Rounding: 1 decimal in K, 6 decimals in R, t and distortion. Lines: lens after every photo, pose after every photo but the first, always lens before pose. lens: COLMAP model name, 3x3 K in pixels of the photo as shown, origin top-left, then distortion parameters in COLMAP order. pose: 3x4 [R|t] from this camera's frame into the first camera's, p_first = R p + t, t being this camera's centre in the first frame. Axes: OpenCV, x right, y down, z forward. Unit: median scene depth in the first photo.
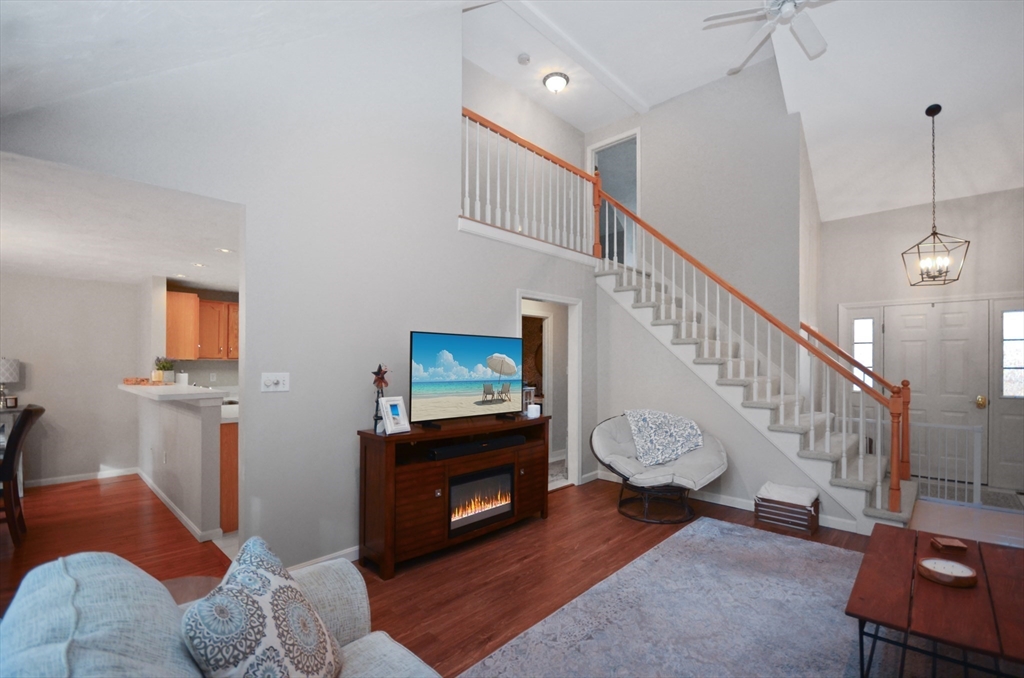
lens RADIAL K [[461.6, 0, 545.1], [0, 461.6, 361.8], [0, 0, 1]] dist [-0.014016, -0.001335]
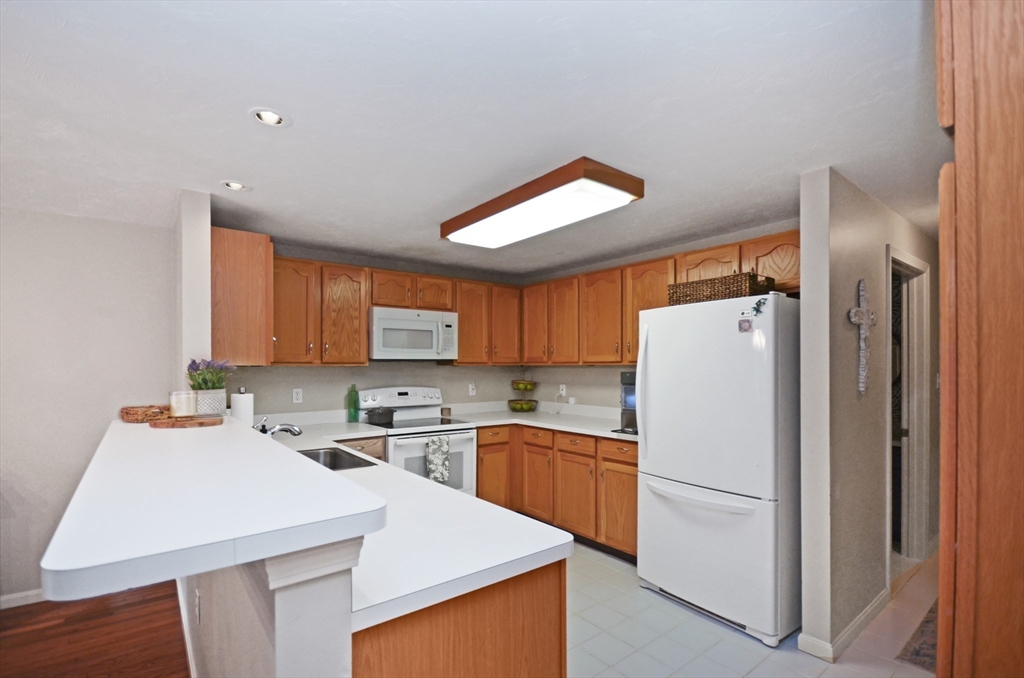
lens RADIAL K [[461.6, 0, 514.7], [0, 461.6, 374.5], [0, 0, 1]] dist [-0.014016, -0.001335]
pose [[0.985259, -0.004928, -0.170996, -0.440835], [0.007759, 0.999844, 0.015894, -0.000950], [0.170891, -0.016987, 0.985143, 0.590663]]
